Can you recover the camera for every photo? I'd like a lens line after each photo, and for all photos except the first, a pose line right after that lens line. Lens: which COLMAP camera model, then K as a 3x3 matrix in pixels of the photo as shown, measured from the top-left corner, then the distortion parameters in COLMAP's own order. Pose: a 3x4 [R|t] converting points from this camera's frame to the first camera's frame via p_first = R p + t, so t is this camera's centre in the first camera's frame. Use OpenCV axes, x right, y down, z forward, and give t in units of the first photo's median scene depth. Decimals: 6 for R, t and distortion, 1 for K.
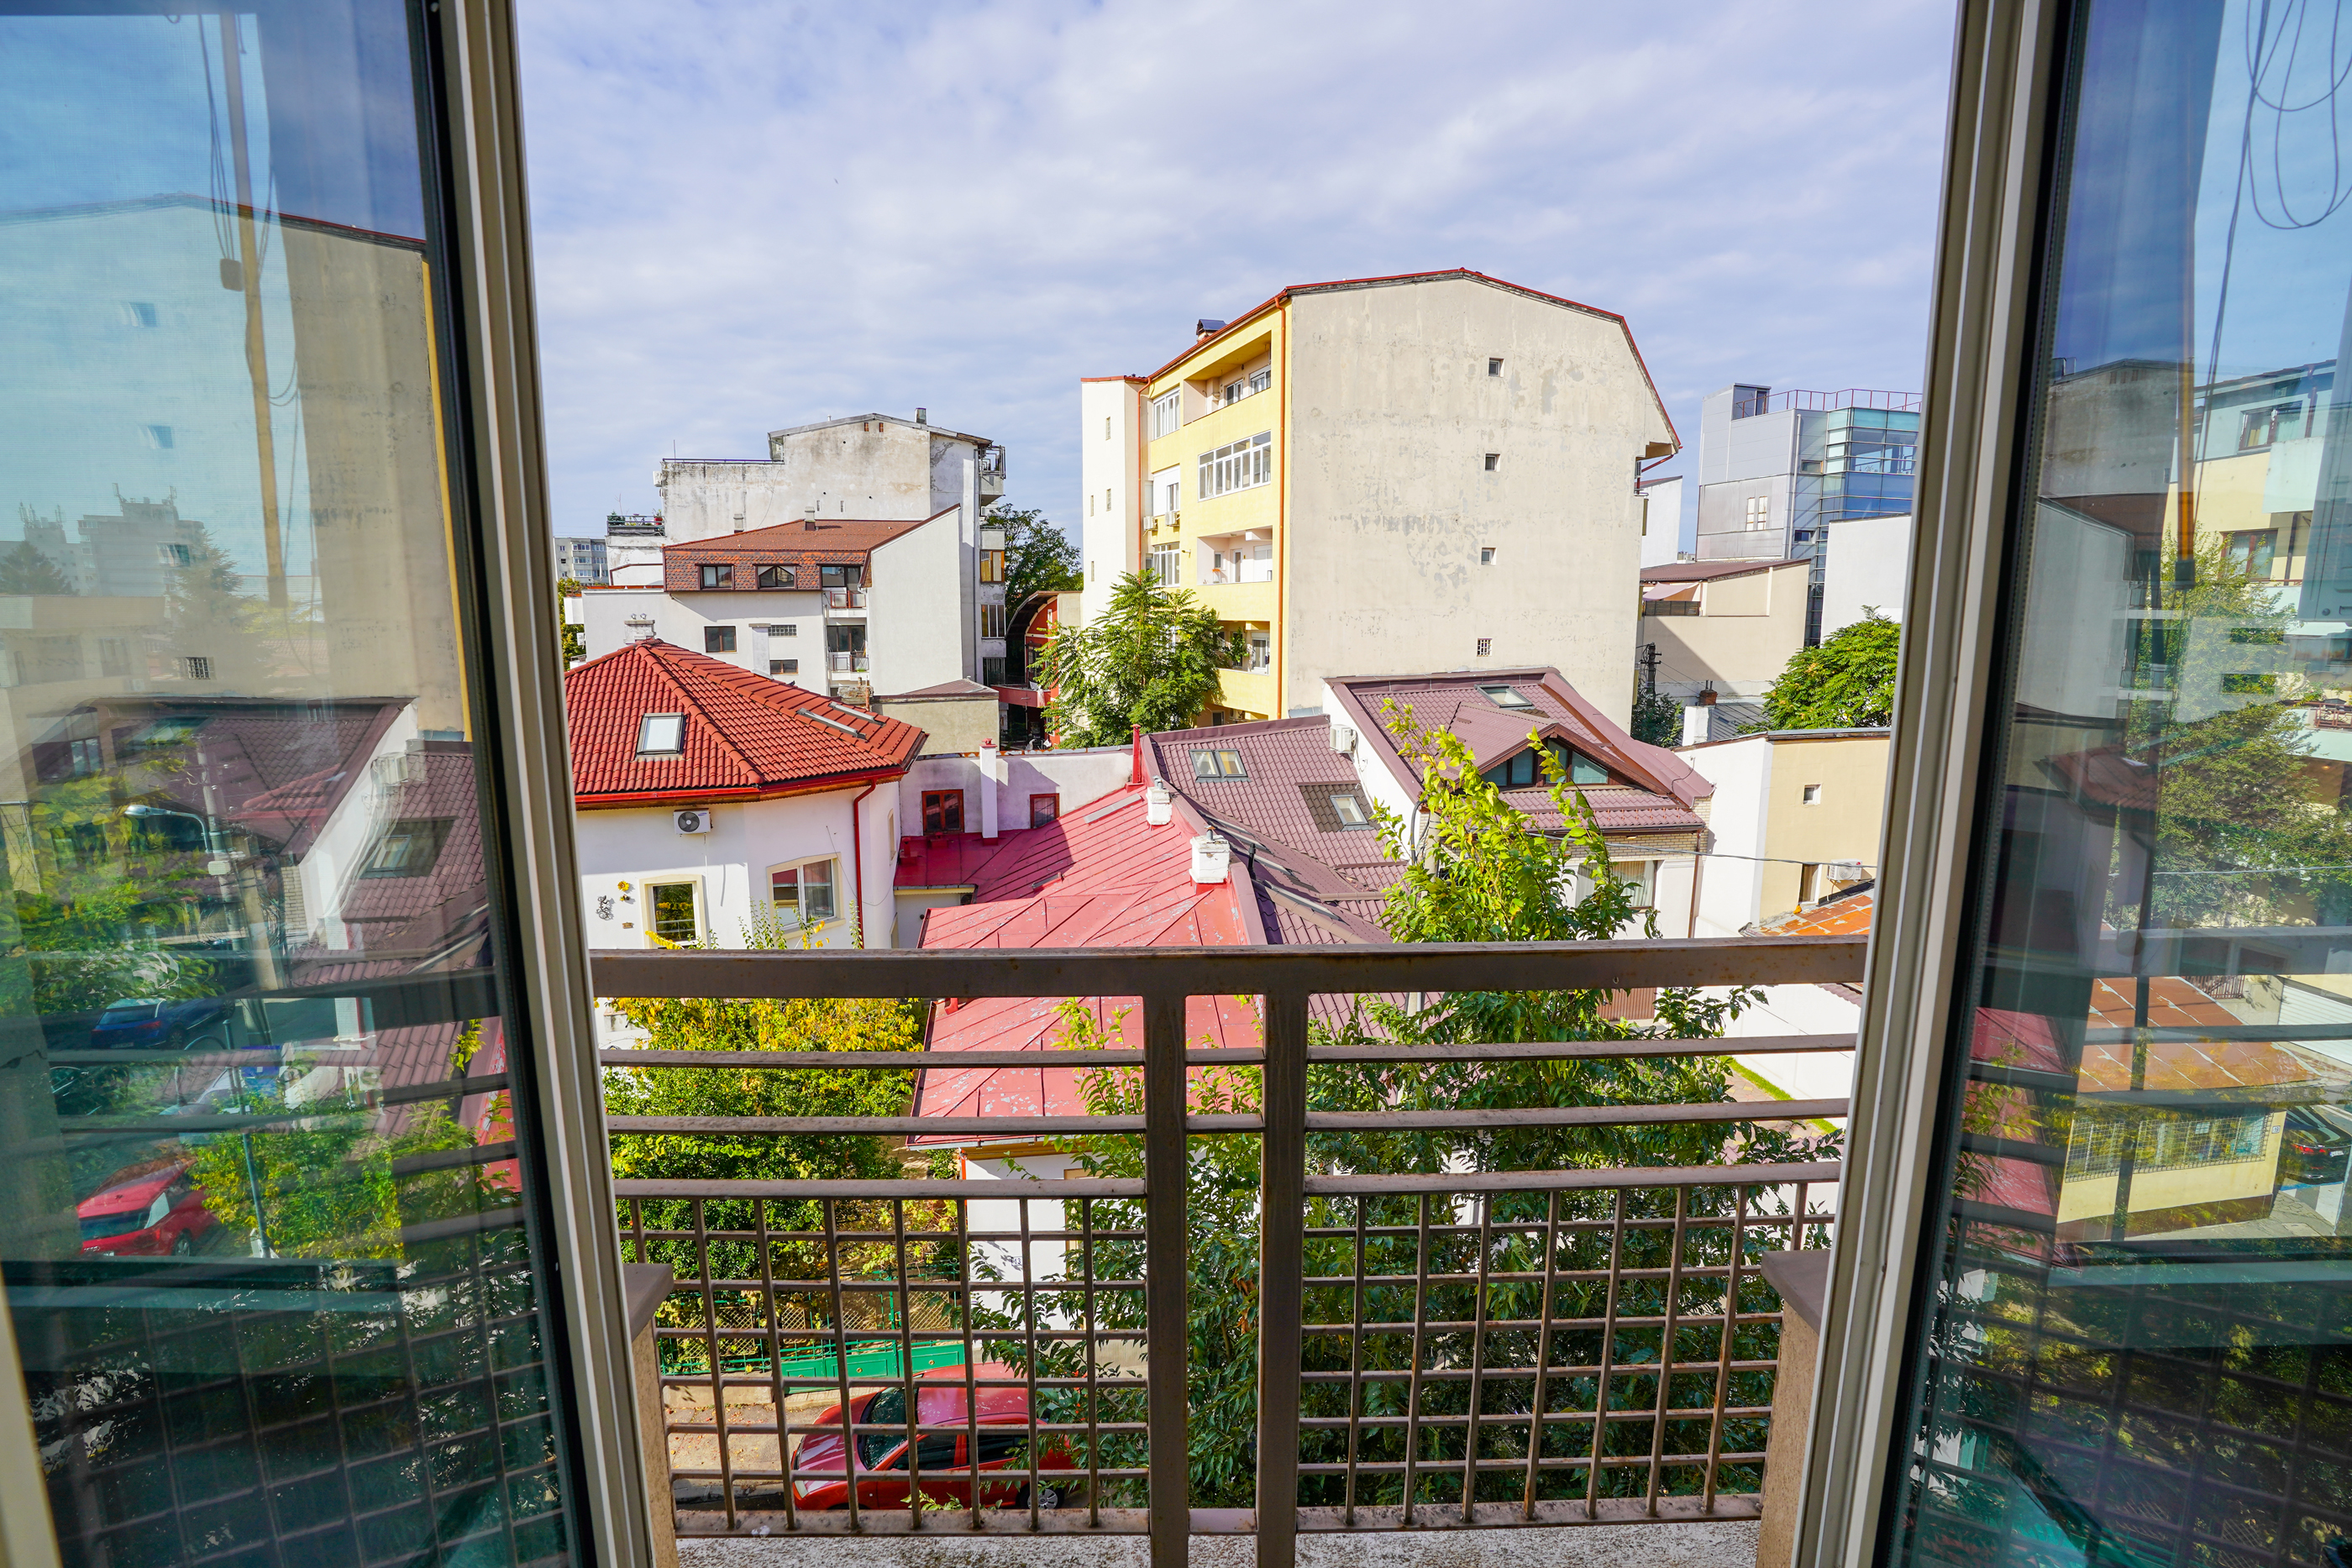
lens RADIAL K [[1081.6, 0, 1157.5], [0, 1081.6, 788.1], [0, 0, 1]] dist [-0.071161, 0.026549]
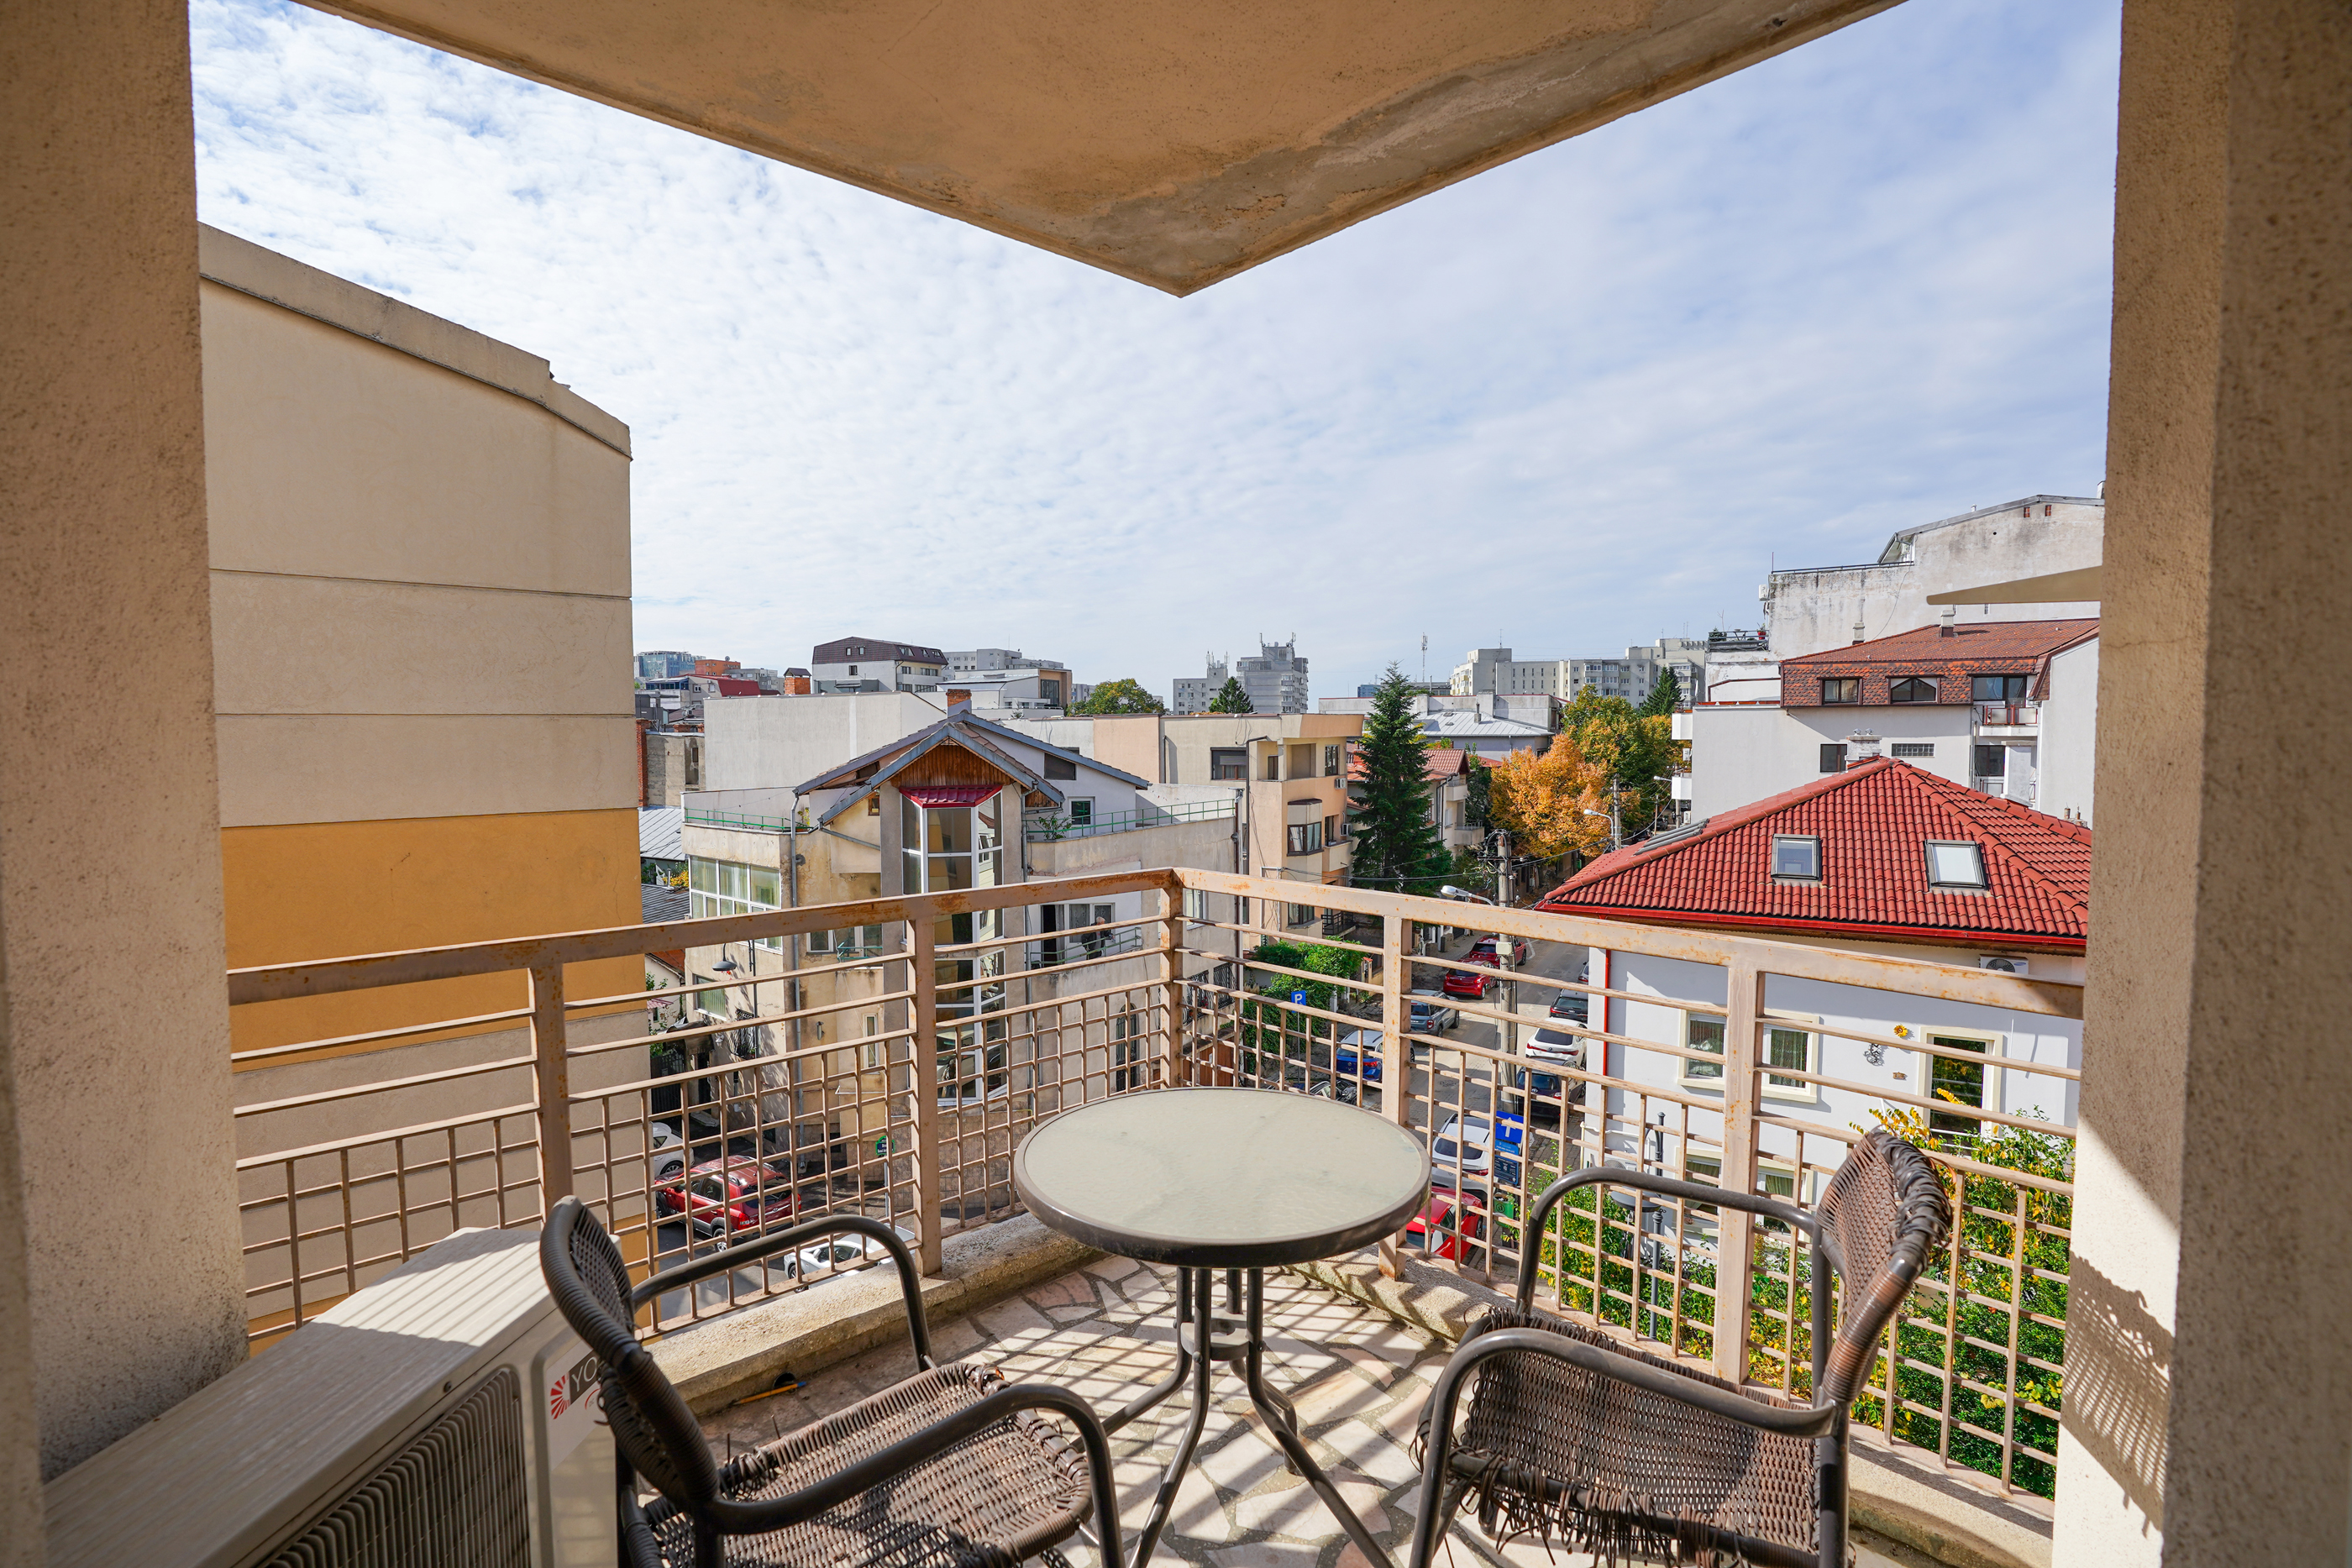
lens RADIAL K [[1081.6, 0, 1162.3], [0, 1081.6, 791.6], [0, 0, 1]] dist [-0.071161, 0.026549]
pose [[0.661438, 0.037798, -0.749047, -0.148734], [-0.116977, 0.991706, -0.053253, 0.007043], [0.740822, 0.122845, 0.660373, -0.033905]]
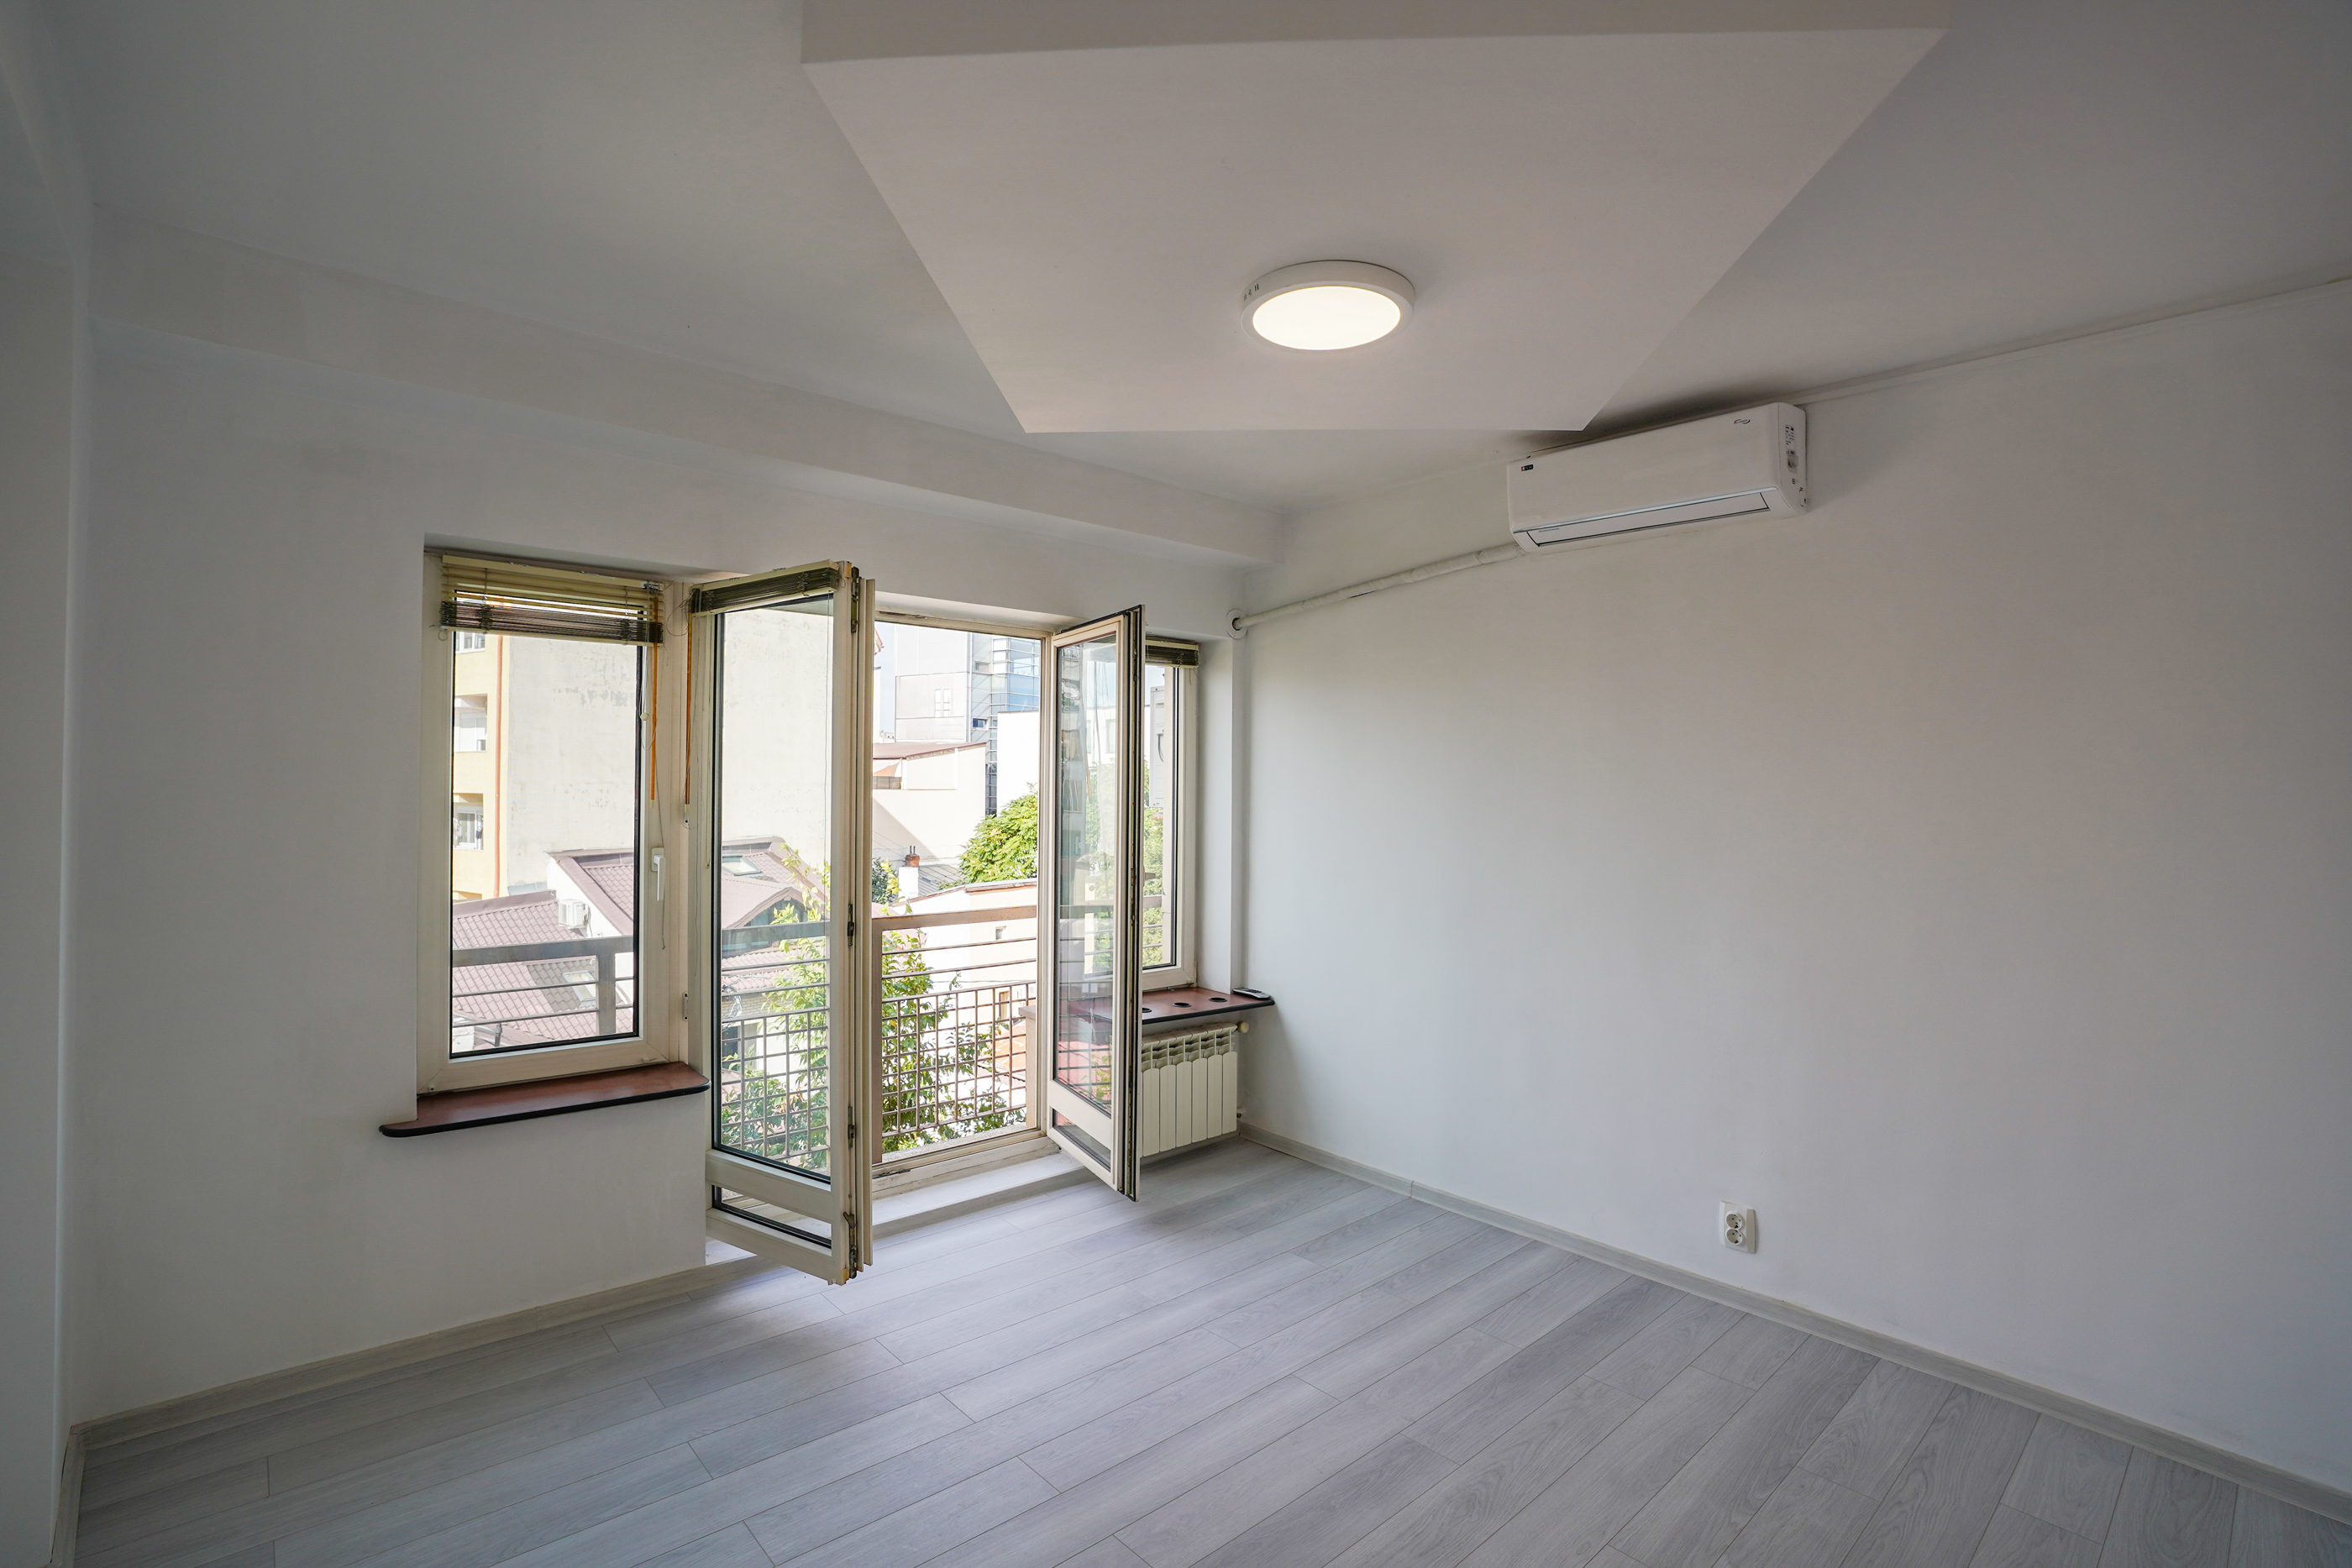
lens RADIAL K [[1081.6, 0, 1156.5], [0, 1081.6, 787.6], [0, 0, 1]] dist [-0.071161, 0.026549]
pose [[0.762613, 0.011904, 0.646745, -0.039599], [0.091300, 0.987841, -0.125839, 0.008377], [-0.640379, 0.155014, 0.752253, -0.061159]]
